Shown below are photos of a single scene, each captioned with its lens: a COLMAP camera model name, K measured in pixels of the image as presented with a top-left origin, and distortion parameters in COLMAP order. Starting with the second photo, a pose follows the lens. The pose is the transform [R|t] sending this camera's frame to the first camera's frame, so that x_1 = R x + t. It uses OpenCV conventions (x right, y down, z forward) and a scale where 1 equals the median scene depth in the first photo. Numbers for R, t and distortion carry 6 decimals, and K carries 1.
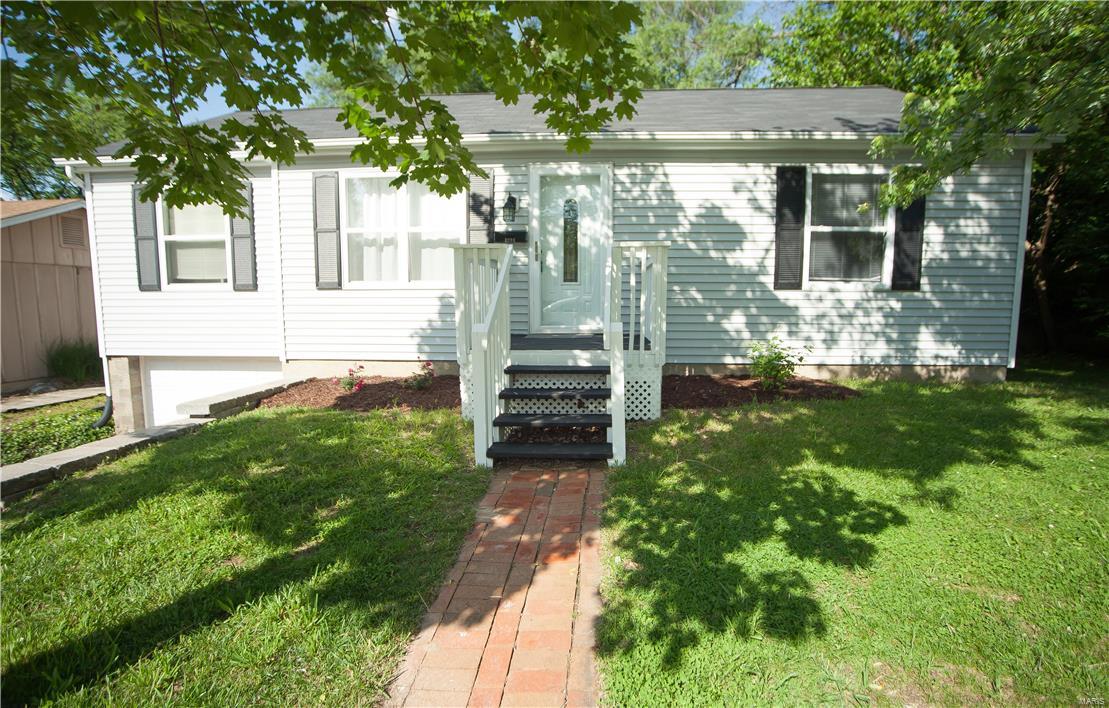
lens RADIAL K [[515.5, 0, 554.5], [0, 515.5, 354.0], [0, 0, 1]] dist [-0.069925, 0.034443]
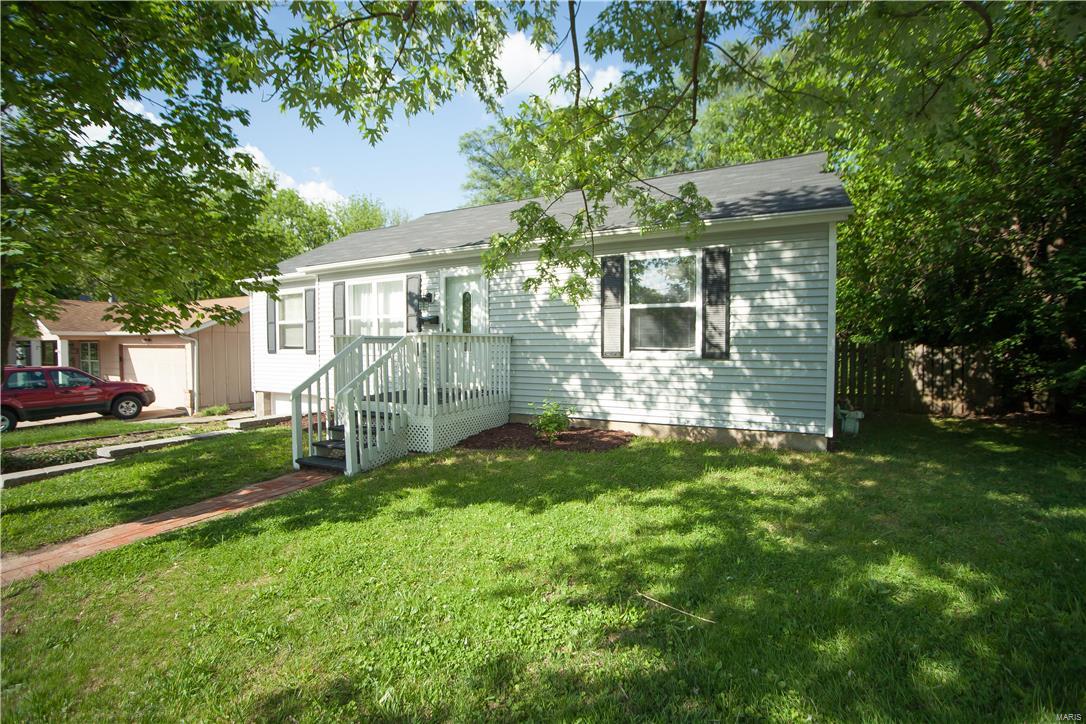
lens RADIAL K [[468.7, 0, 545.3], [0, 468.7, 359.4], [0, 0, 1]] dist [-0.059528, 0.018772]
pose [[0.918590, 0.007384, -0.395144, 0.751435], [-0.037393, 0.996964, -0.068297, -0.042737], [0.393440, 0.077513, 0.916077, -0.066136]]
